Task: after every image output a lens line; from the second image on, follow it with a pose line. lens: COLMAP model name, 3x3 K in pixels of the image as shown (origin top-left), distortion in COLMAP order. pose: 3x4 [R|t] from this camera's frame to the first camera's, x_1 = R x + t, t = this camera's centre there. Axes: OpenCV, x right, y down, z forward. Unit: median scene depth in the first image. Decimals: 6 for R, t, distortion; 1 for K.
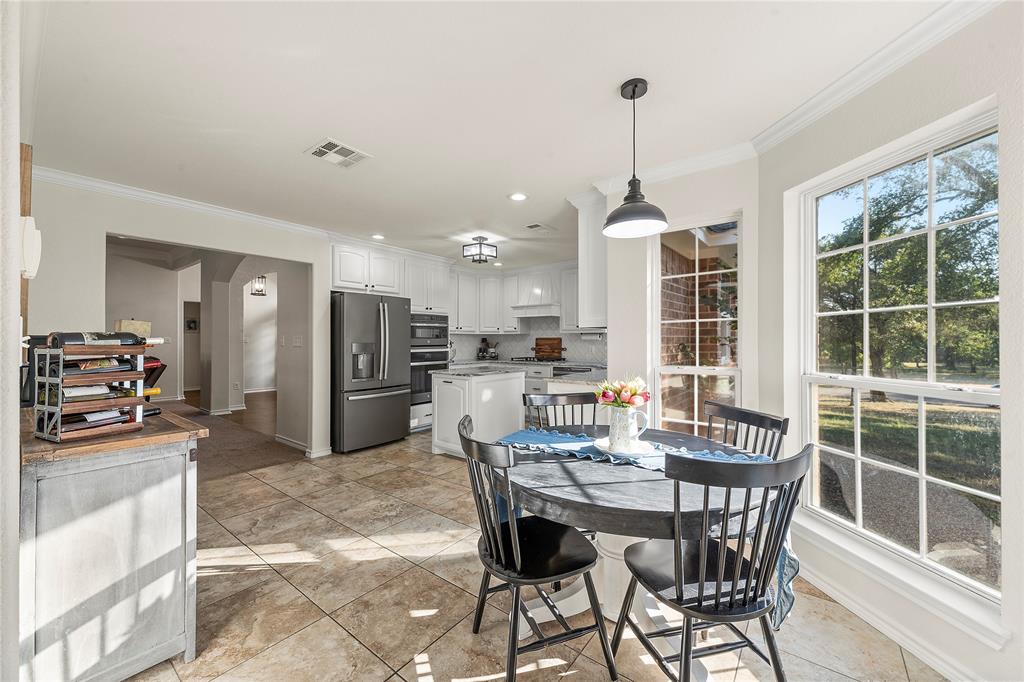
lens RADIAL K [[396.5, 0, 510.7], [0, 396.5, 340.0], [0, 0, 1]] dist [0.001575, 0.000034]
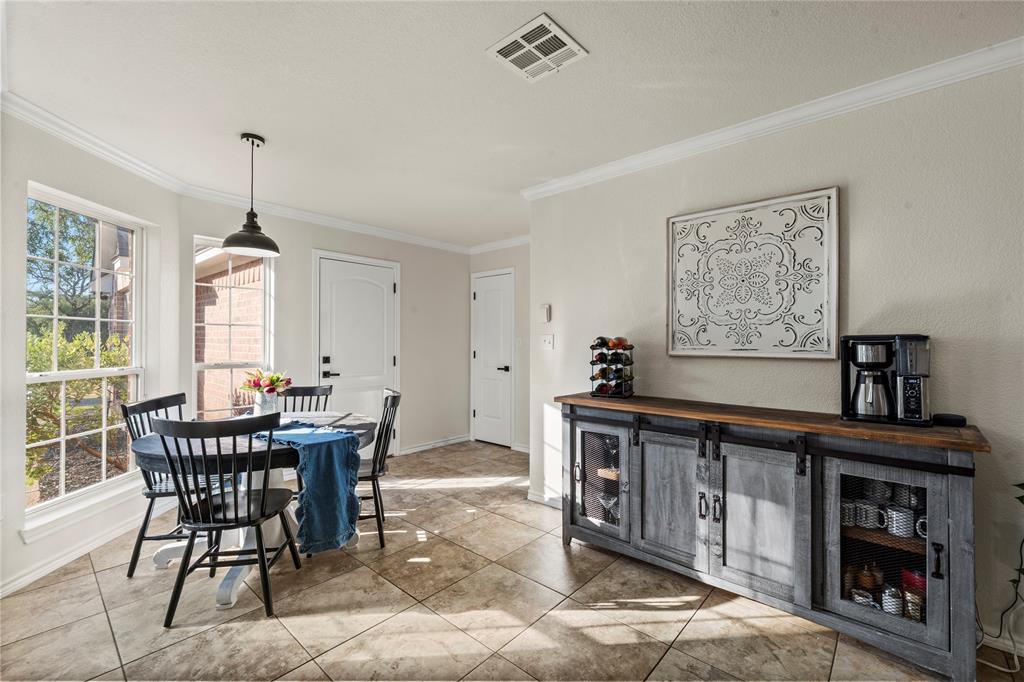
lens RADIAL K [[435.2, 0, 512.7], [0, 435.2, 340.5], [0, 0, 1]] dist [-0.000606, -0.000038]
pose [[-0.997459, -0.001551, 0.071229, -0.197347], [-0.002069, 0.999972, -0.007192, 0.001807], [-0.071216, -0.007321, -0.997434, 0.756493]]
